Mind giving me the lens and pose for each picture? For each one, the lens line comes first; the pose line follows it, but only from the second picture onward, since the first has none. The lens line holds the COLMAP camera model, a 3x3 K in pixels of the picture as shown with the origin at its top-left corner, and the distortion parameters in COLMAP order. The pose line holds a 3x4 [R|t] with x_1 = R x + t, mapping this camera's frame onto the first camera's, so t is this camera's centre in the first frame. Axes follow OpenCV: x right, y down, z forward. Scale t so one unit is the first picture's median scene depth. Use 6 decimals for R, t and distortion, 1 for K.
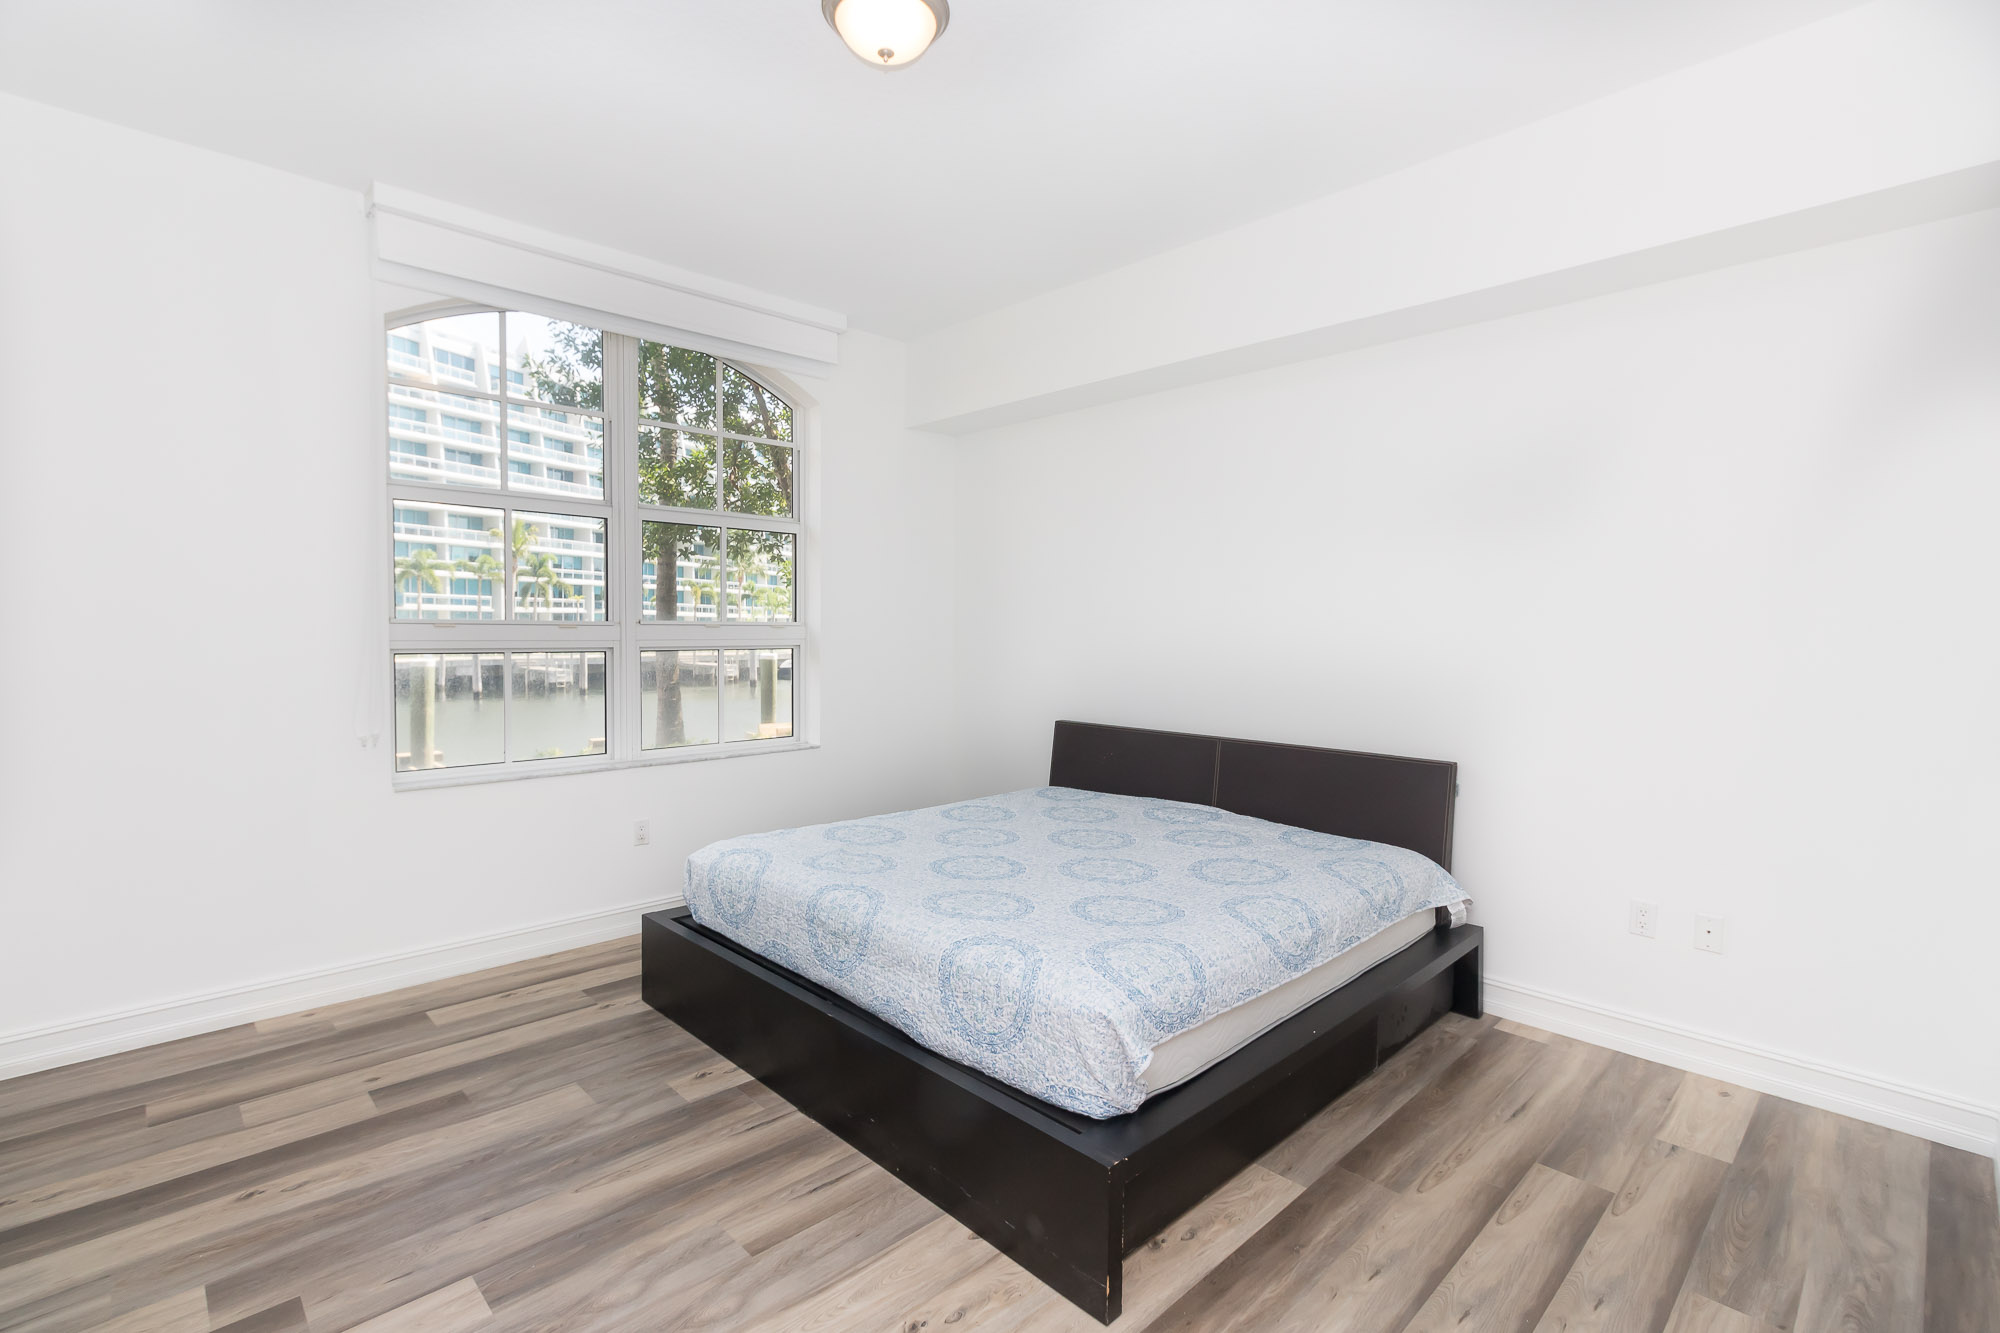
lens RADIAL K [[907.2, 0, 939.1], [0, 907.2, 672.6], [0, 0, 1]] dist [0.006773, 0.000432]
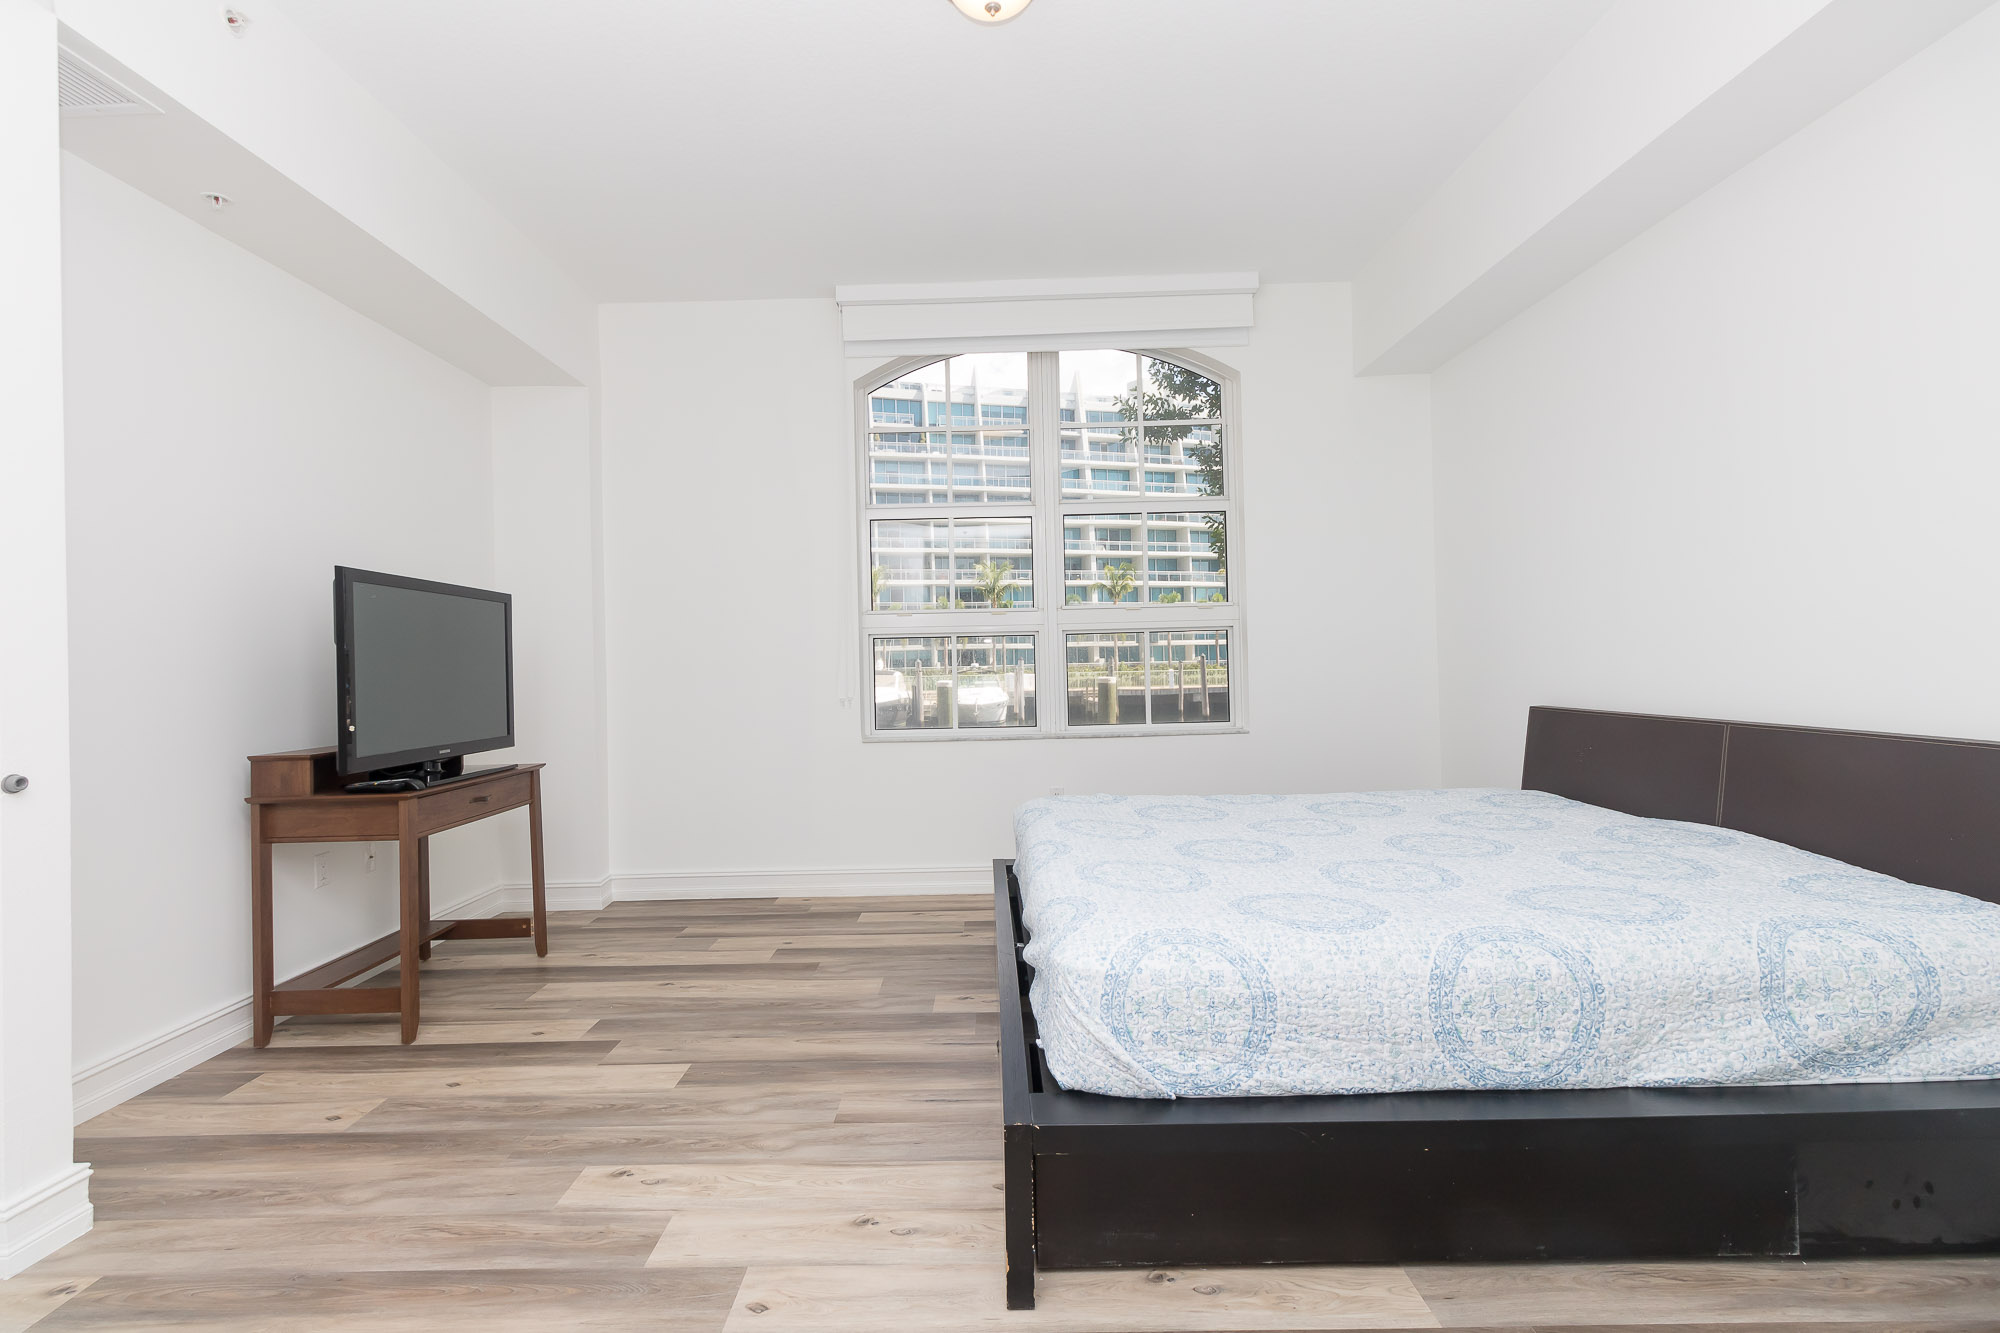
lens RADIAL K [[888.8, 0, 969.8], [0, 888.8, 667.6], [0, 0, 1]] dist [-0.000868, 0.000201]
pose [[0.731465, -0.017199, -0.681662, 0.504710], [-0.009500, 0.999328, -0.035408, 0.089145], [0.681813, 0.032376, 0.730810, 0.223137]]
